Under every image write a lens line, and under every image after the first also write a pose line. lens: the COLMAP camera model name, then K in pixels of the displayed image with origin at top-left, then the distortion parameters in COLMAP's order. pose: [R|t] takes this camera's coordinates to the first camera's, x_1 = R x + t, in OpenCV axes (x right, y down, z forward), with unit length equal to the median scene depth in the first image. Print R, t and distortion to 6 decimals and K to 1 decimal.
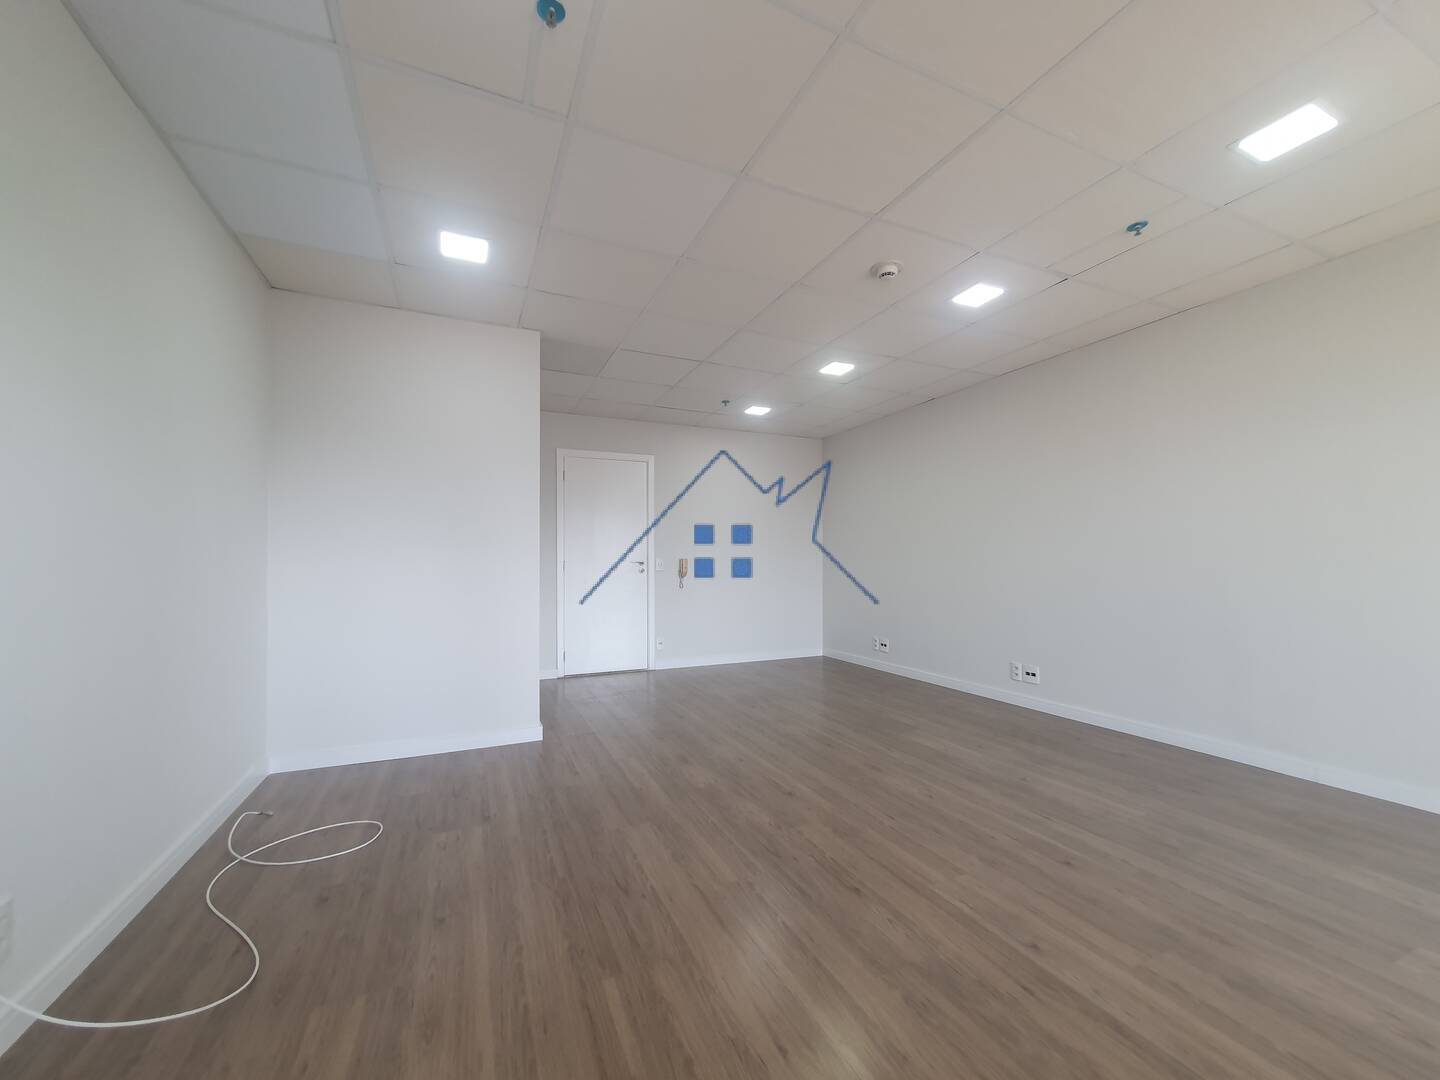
lens RADIAL K [[568.0, 0, 718.0], [0, 568.0, 556.2], [0, 0, 1]] dist [-0.001090, -0.000249]
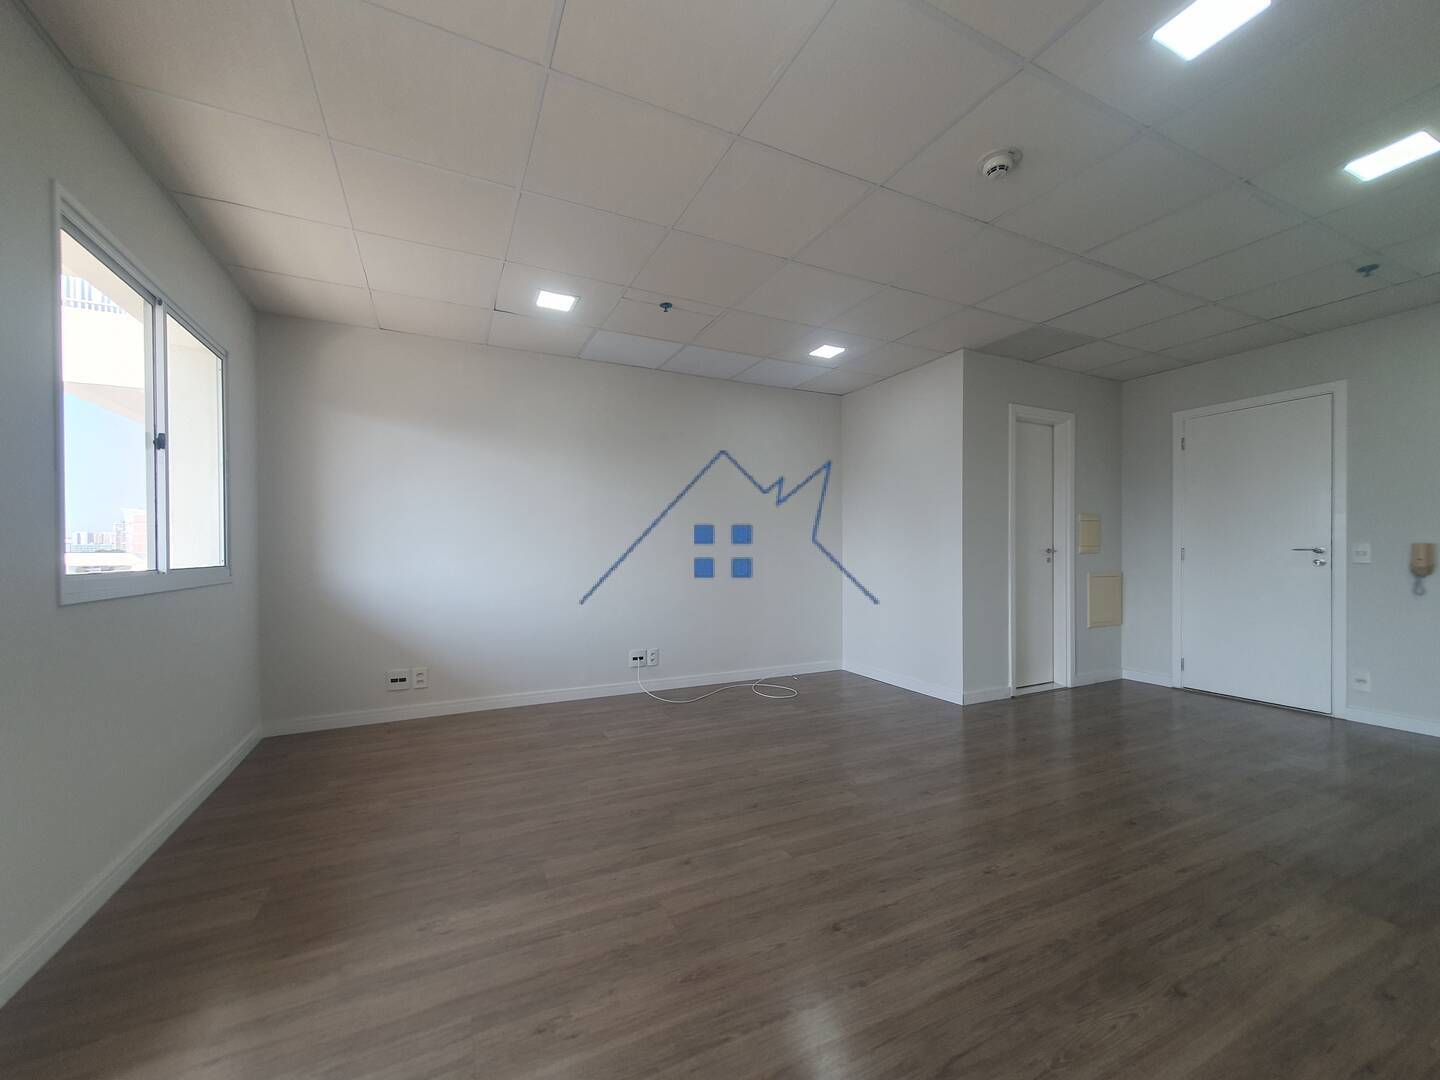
lens RADIAL K [[568.0, 0, 718.0], [0, 568.0, 556.2], [0, 0, 1]] dist [-0.001090, -0.000249]
pose [[0.037050, 0.015057, -0.999200, 0.973779], [0.015636, 0.999755, 0.015645, -0.005895], [0.999191, -0.016204, 0.036806, 0.556395]]
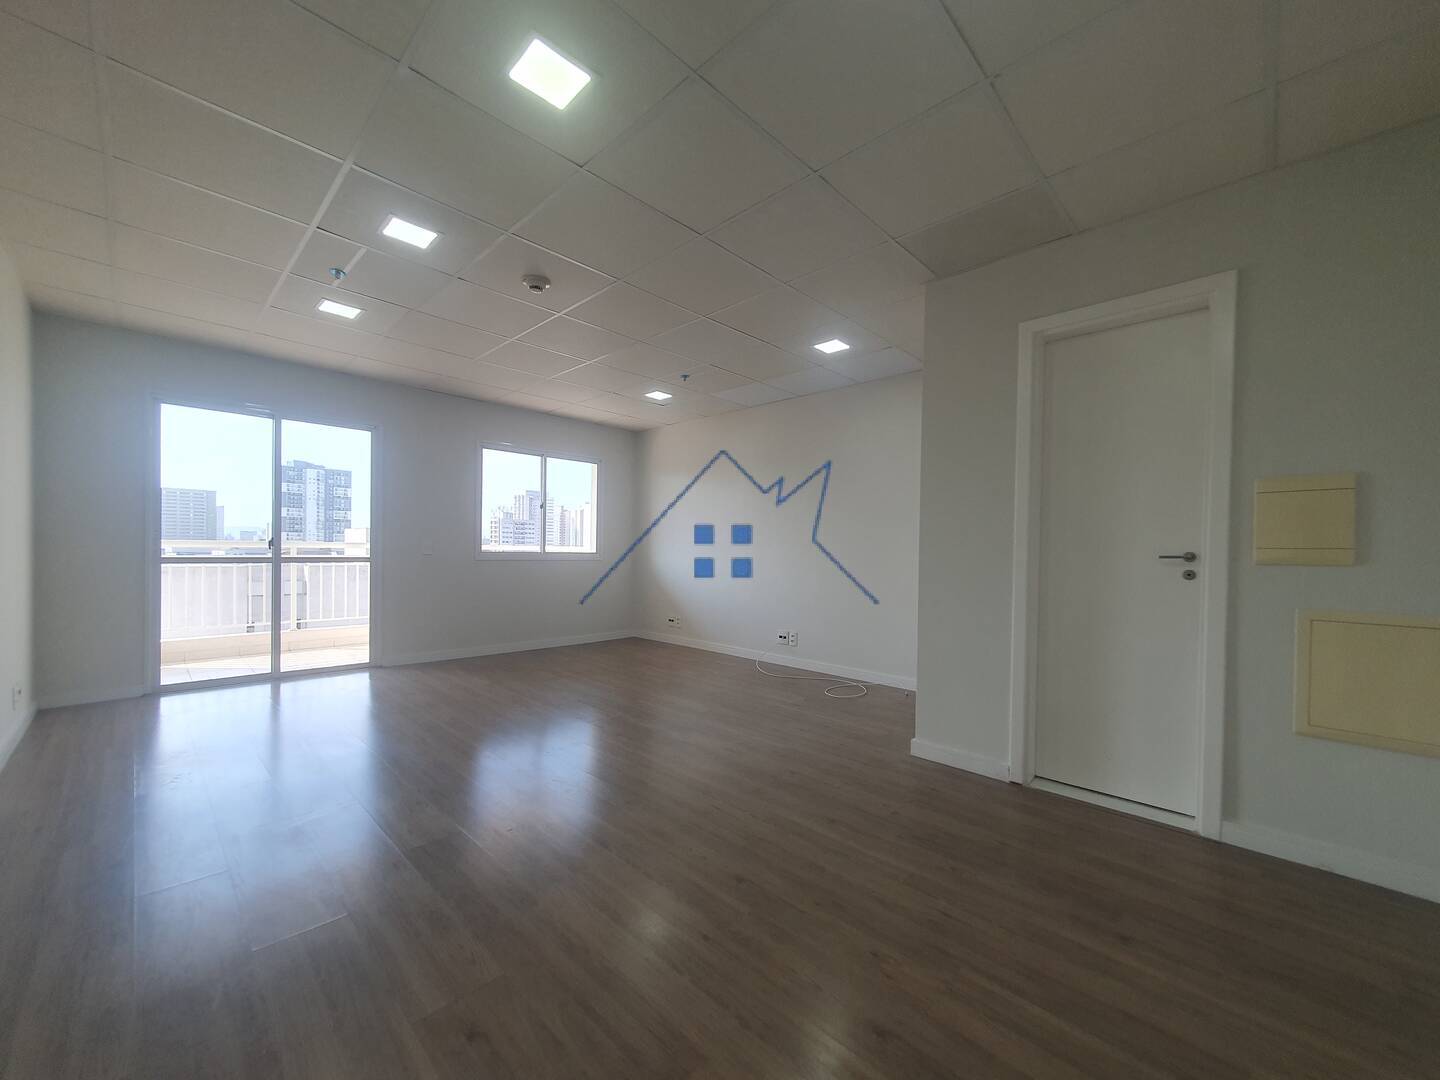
lens RADIAL K [[568.0, 0, 718.0], [0, 568.0, 556.2], [0, 0, 1]] dist [-0.001090, -0.000249]
pose [[-0.929264, -0.007932, -0.369330, 0.254688], [-0.008826, 0.999961, 0.000729, 0.026432], [0.369310, 0.003937, -0.929298, 2.251113]]
